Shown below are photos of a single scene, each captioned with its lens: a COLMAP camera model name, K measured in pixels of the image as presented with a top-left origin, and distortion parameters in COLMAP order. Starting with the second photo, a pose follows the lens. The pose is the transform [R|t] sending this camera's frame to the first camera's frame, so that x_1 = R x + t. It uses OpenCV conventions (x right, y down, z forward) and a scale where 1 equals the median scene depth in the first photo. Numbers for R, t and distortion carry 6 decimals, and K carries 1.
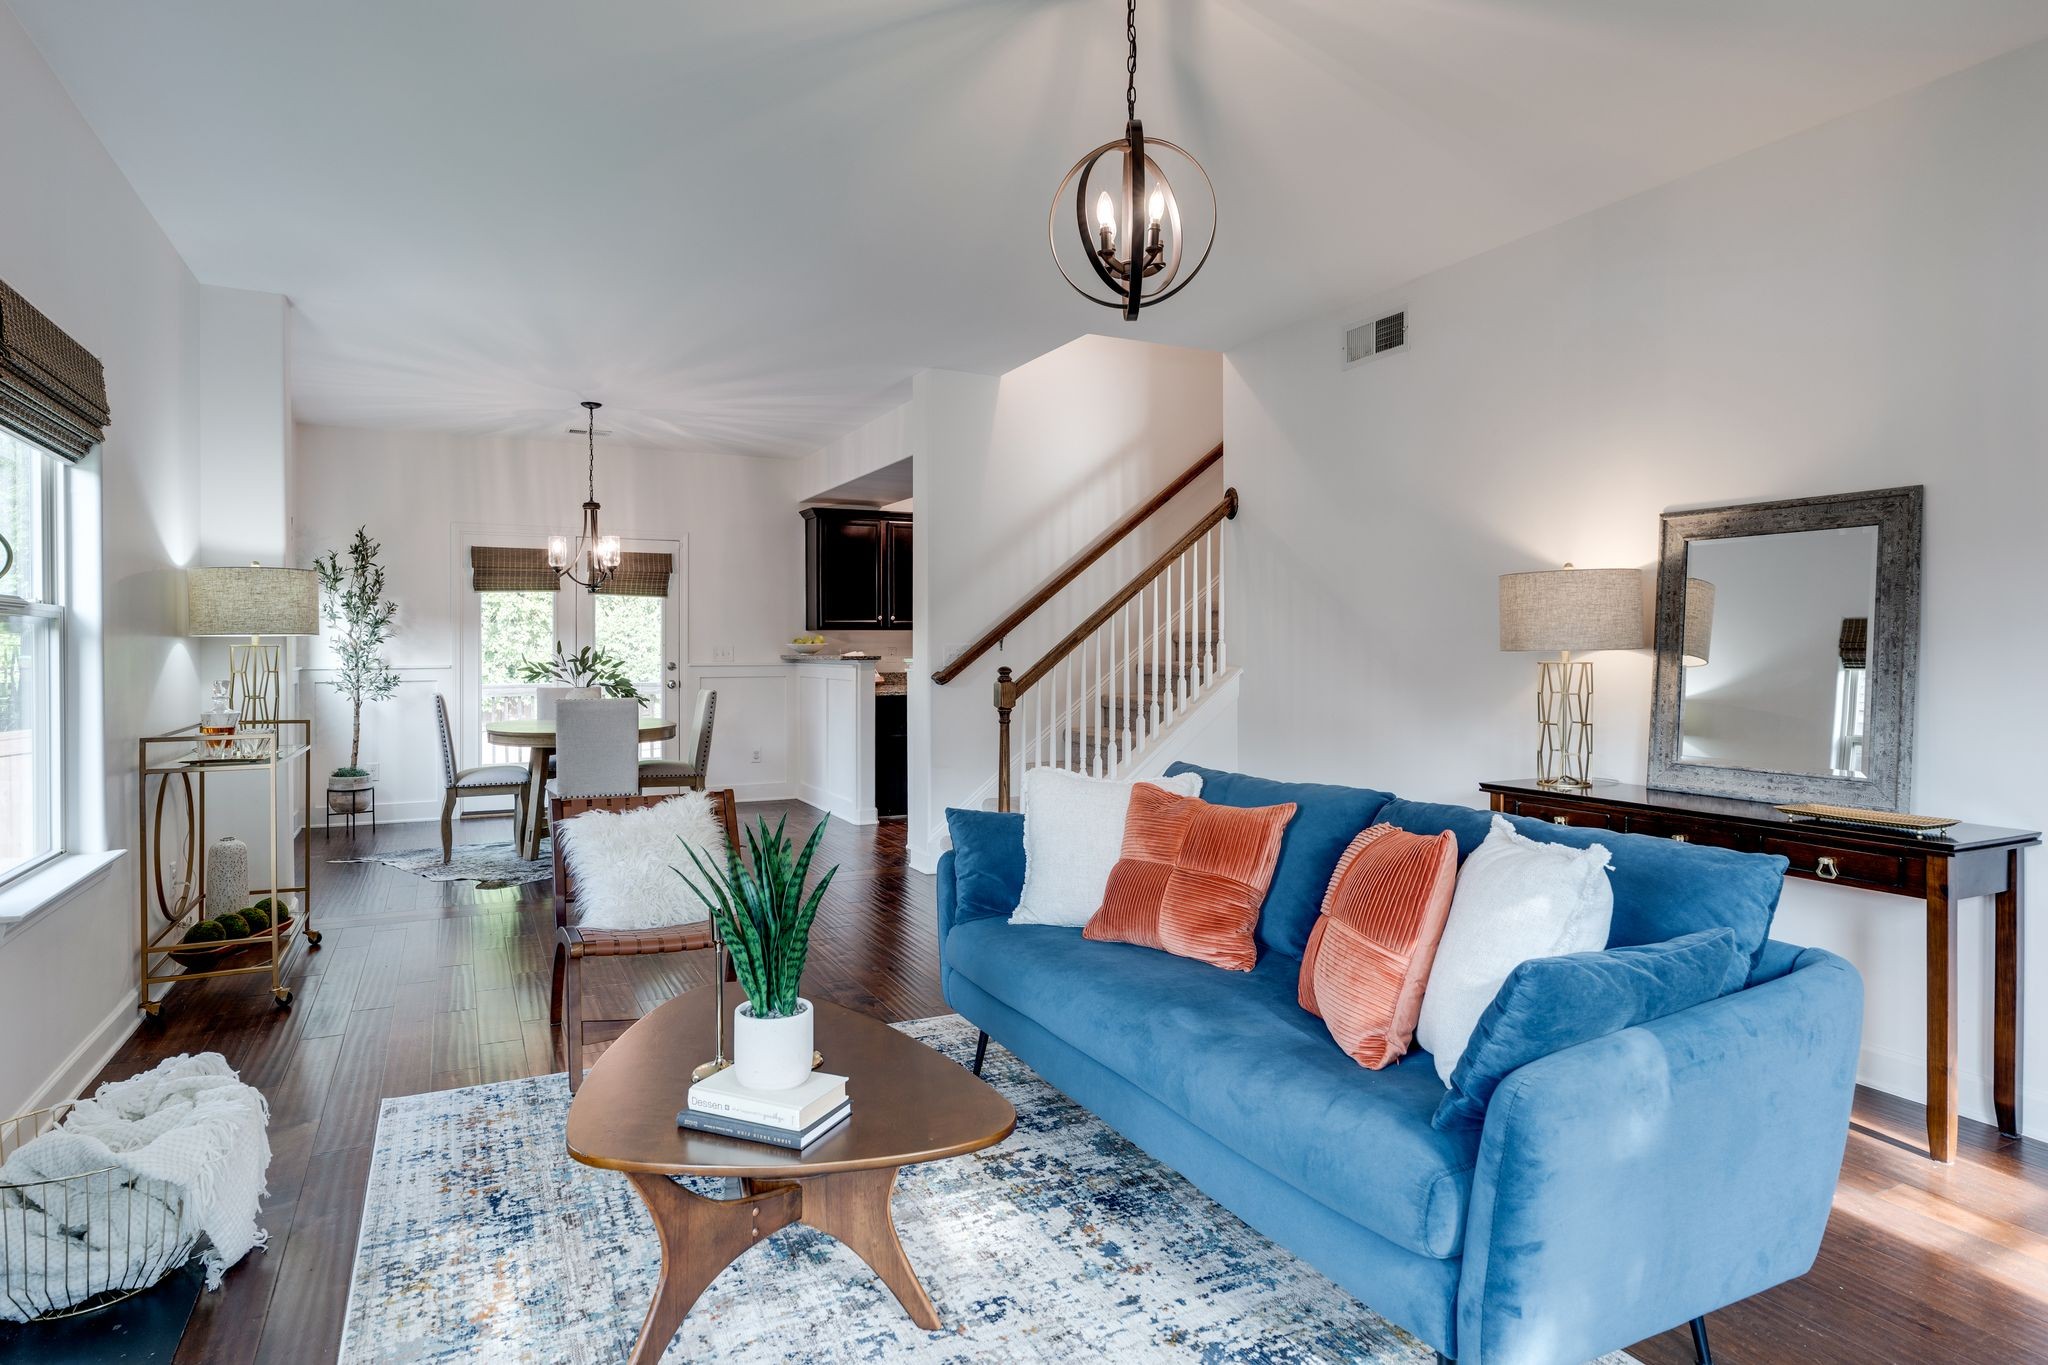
lens RADIAL K [[1104.0, 0, 1024.0], [0, 1104.0, 672.8], [0, 0, 1]] dist [-0.012278, 0.001171]
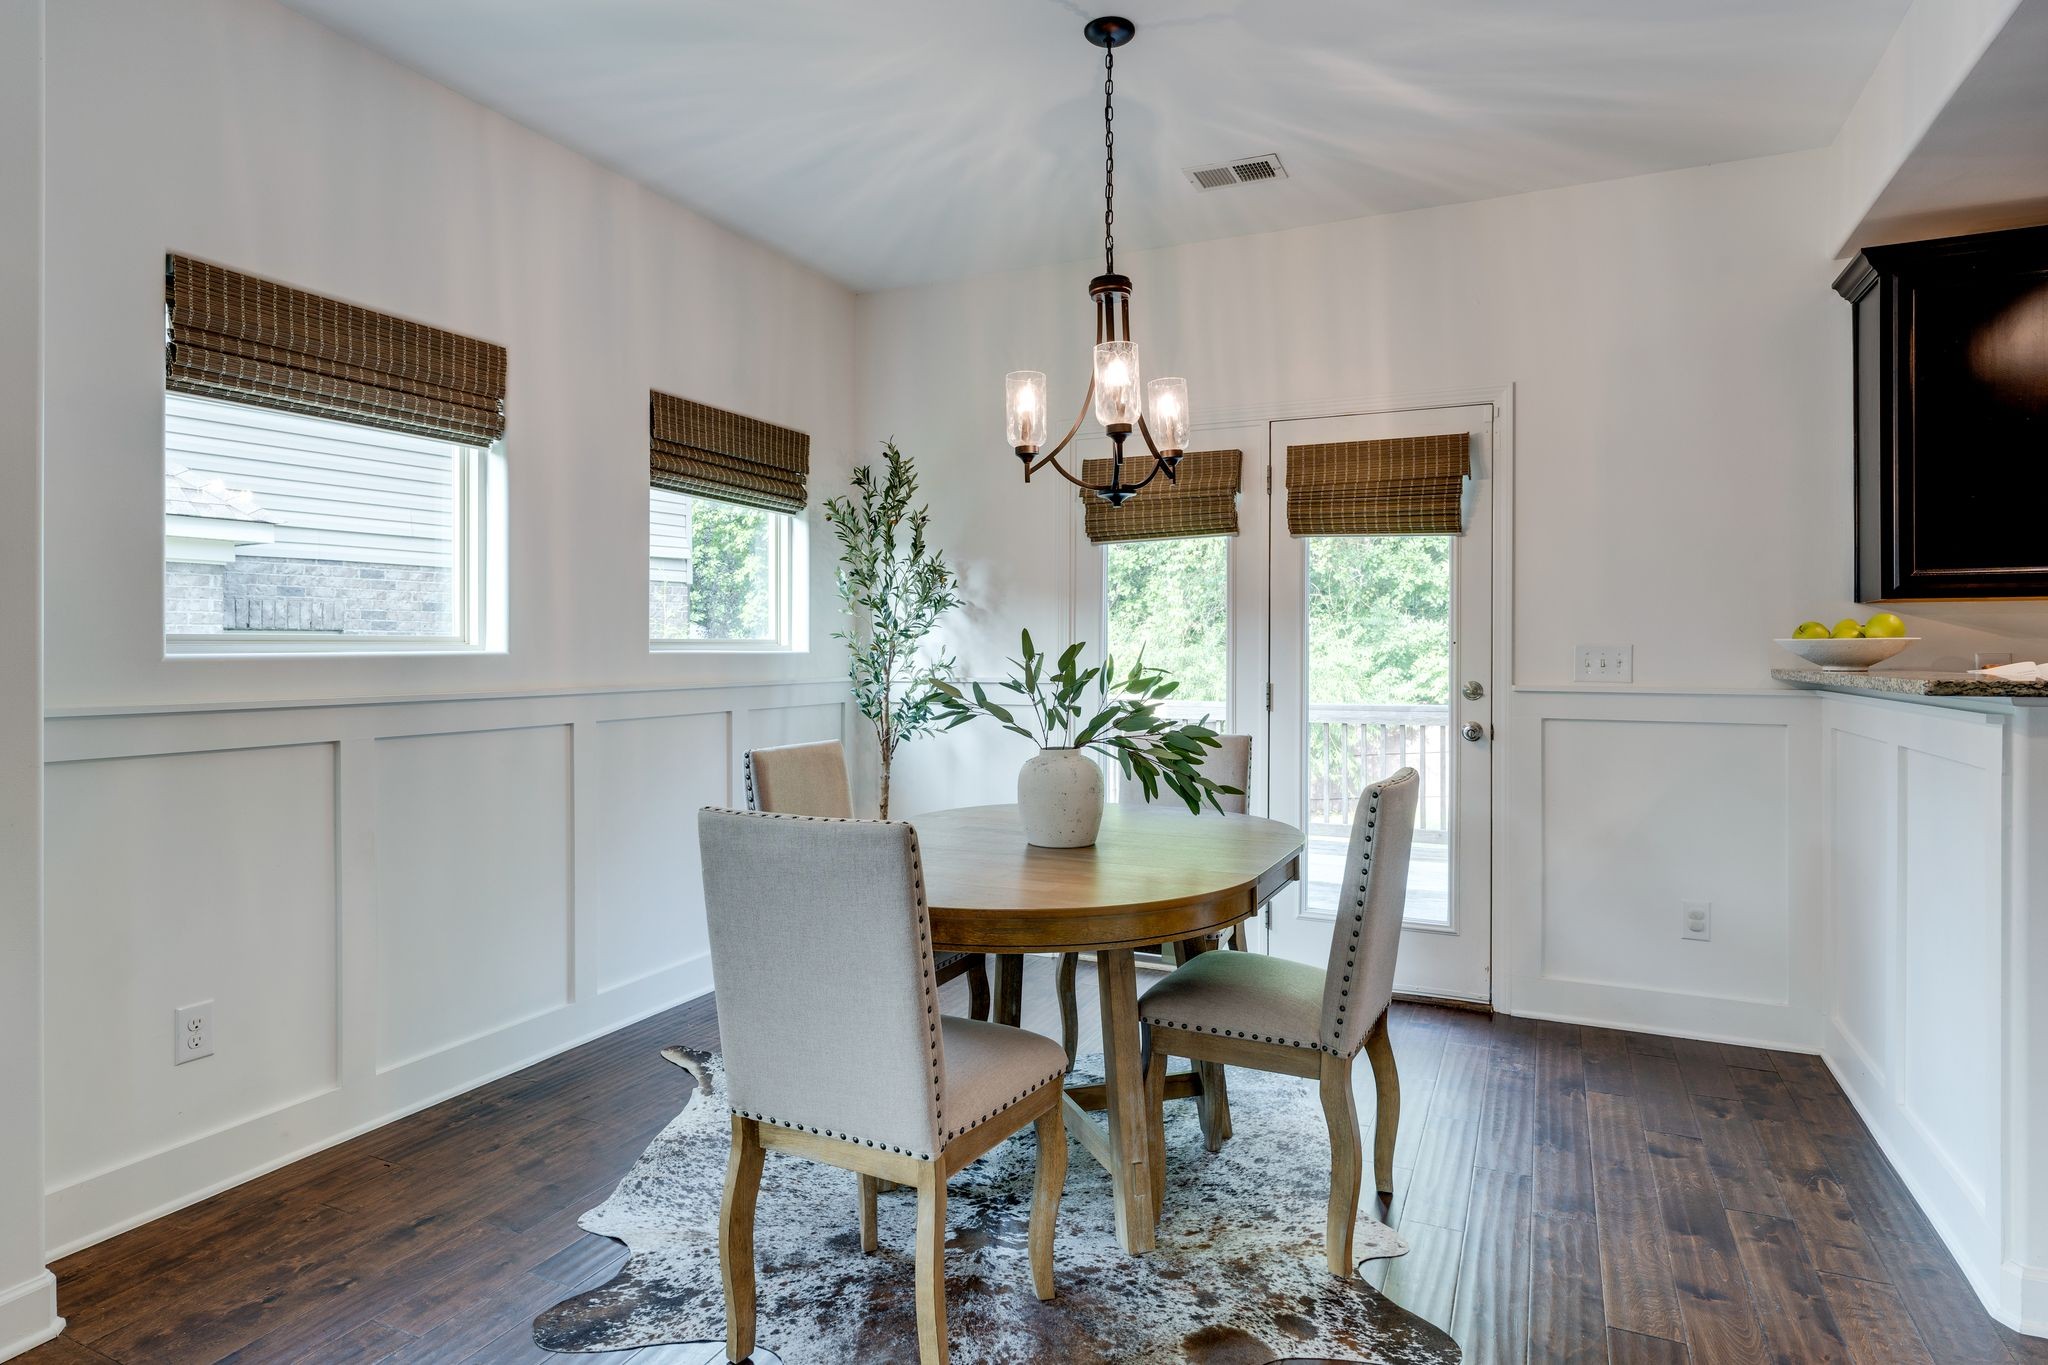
lens RADIAL K [[1104.0, 0, 1035.9], [0, 1104.0, 647.1], [0, 0, 1]] dist [-0.012278, 0.001171]
pose [[0.605377, 0.002062, -0.795936, -0.075518], [-0.023549, 0.999605, -0.015321, -0.012506], [0.795590, 0.028019, 0.605187, 0.596234]]
